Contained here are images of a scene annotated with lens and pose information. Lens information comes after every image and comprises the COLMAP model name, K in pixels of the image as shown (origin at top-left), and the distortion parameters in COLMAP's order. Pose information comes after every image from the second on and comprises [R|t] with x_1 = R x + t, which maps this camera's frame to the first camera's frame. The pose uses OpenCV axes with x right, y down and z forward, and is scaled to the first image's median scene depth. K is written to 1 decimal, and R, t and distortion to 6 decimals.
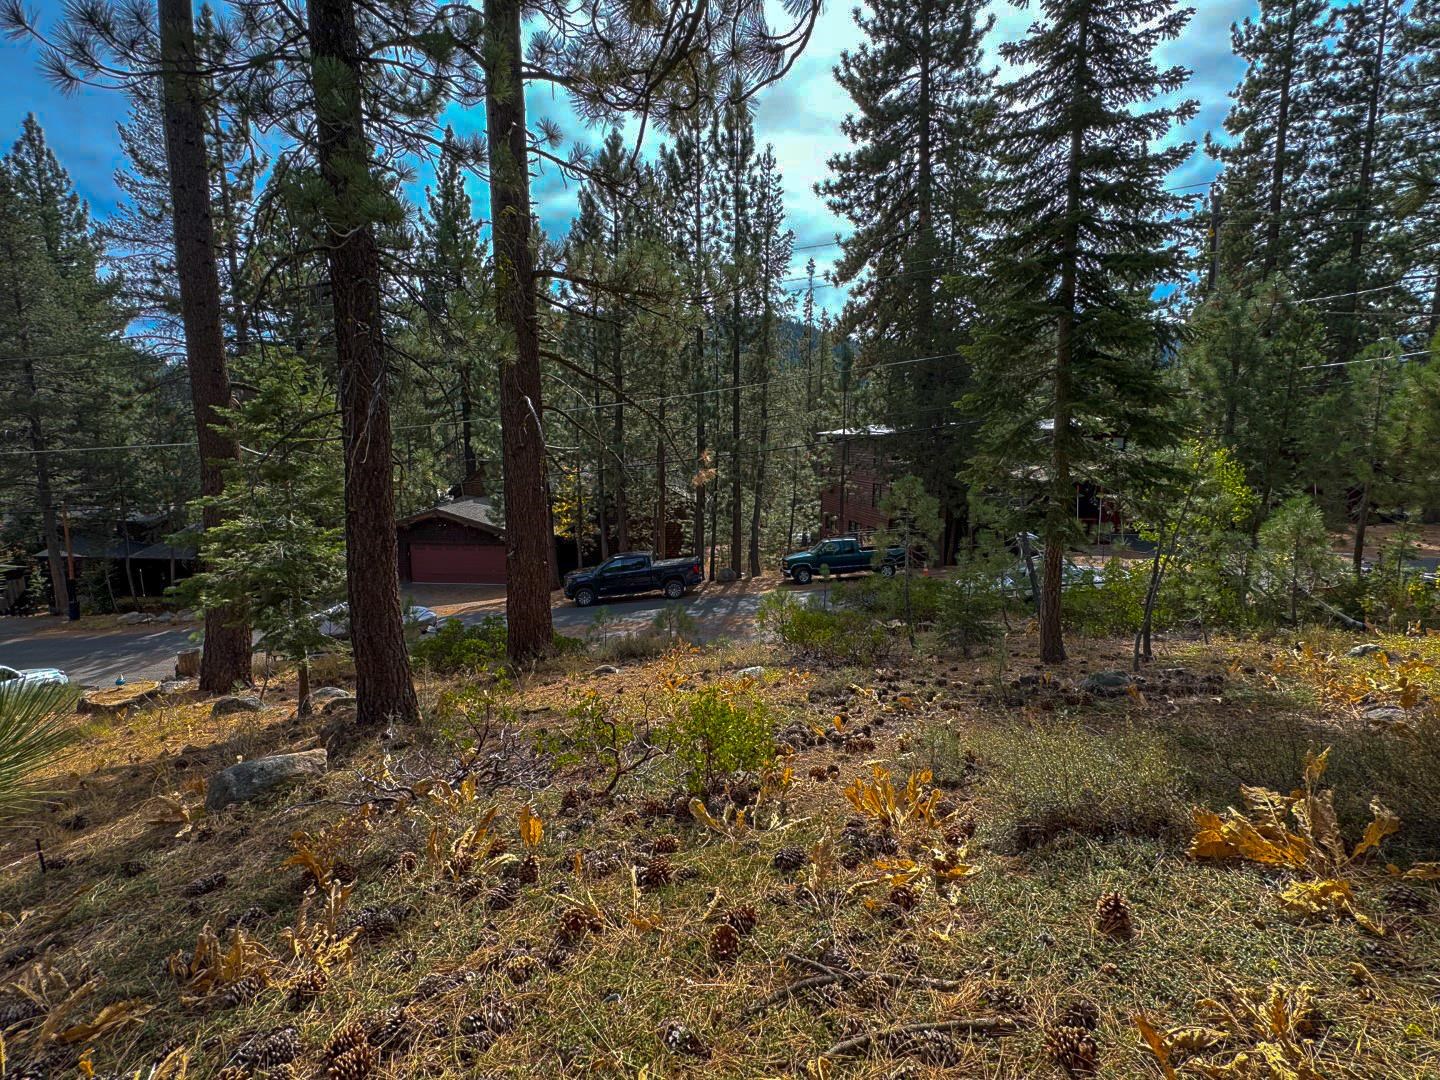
lens RADIAL K [[700.9, 0, 720.0], [0, 700.9, 540.0], [0, 0, 1]] dist [0.003038, -0.002677]
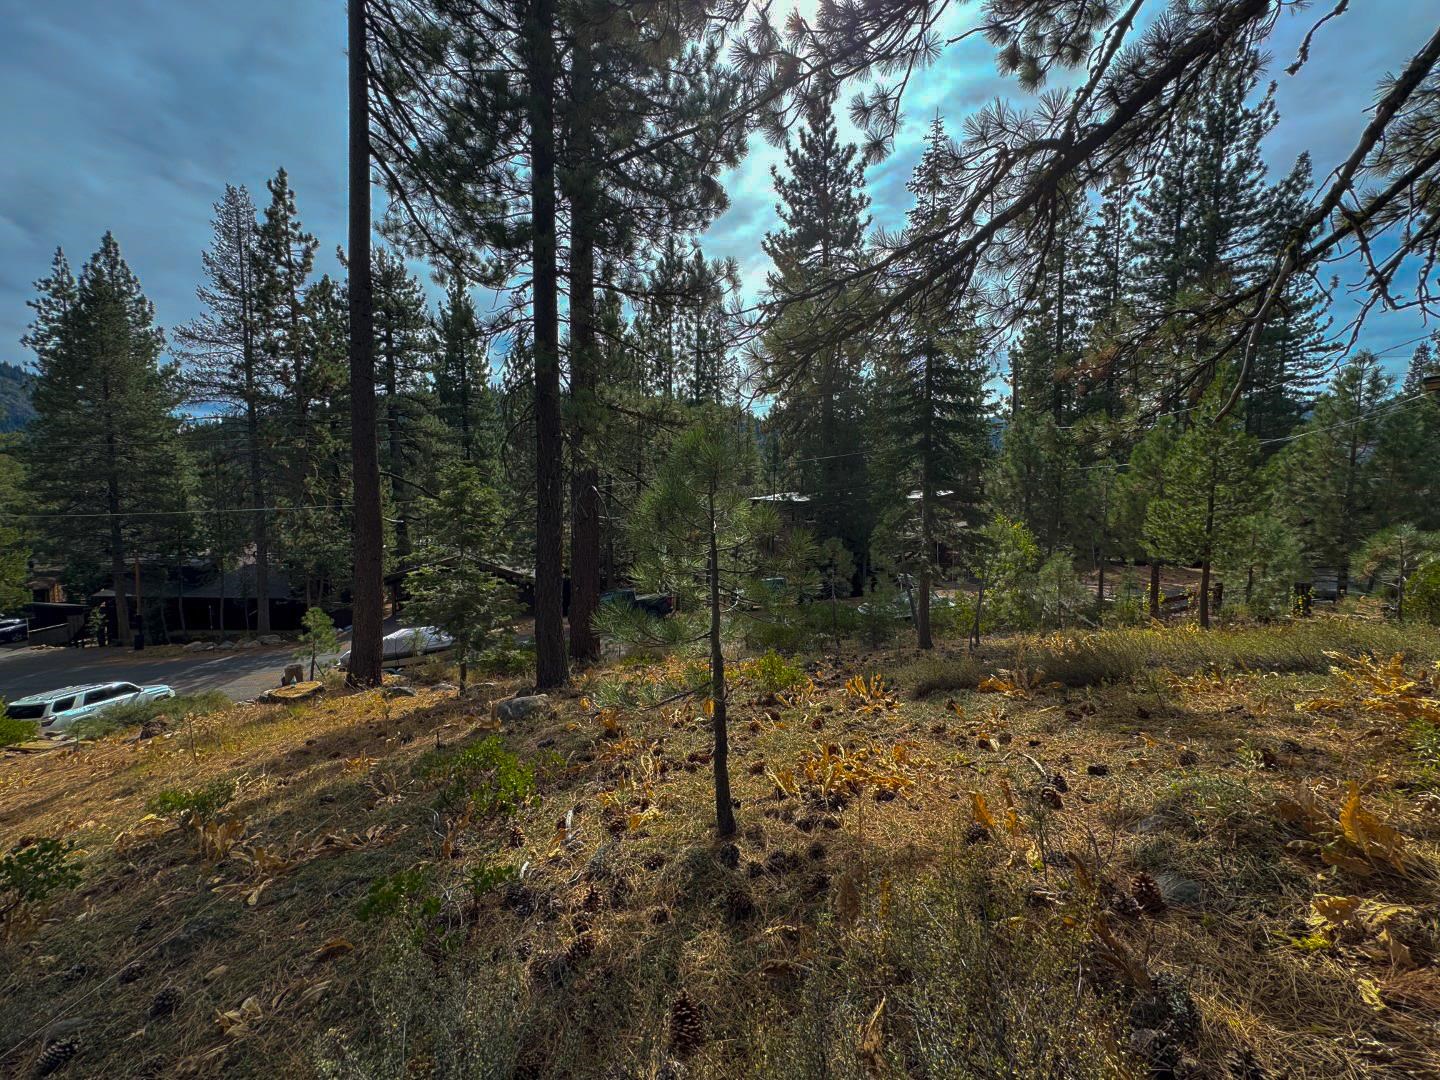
lens RADIAL K [[575.0, 0, 722.2], [0, 575.0, 538.4], [0, 0, 1]] dist [-0.001690, 0.000289]
pose [[0.993681, 0.002740, 0.112207, -0.046997], [0.005322, 0.997427, -0.071487, 0.000483], [-0.112114, 0.071632, 0.991110, -0.093972]]
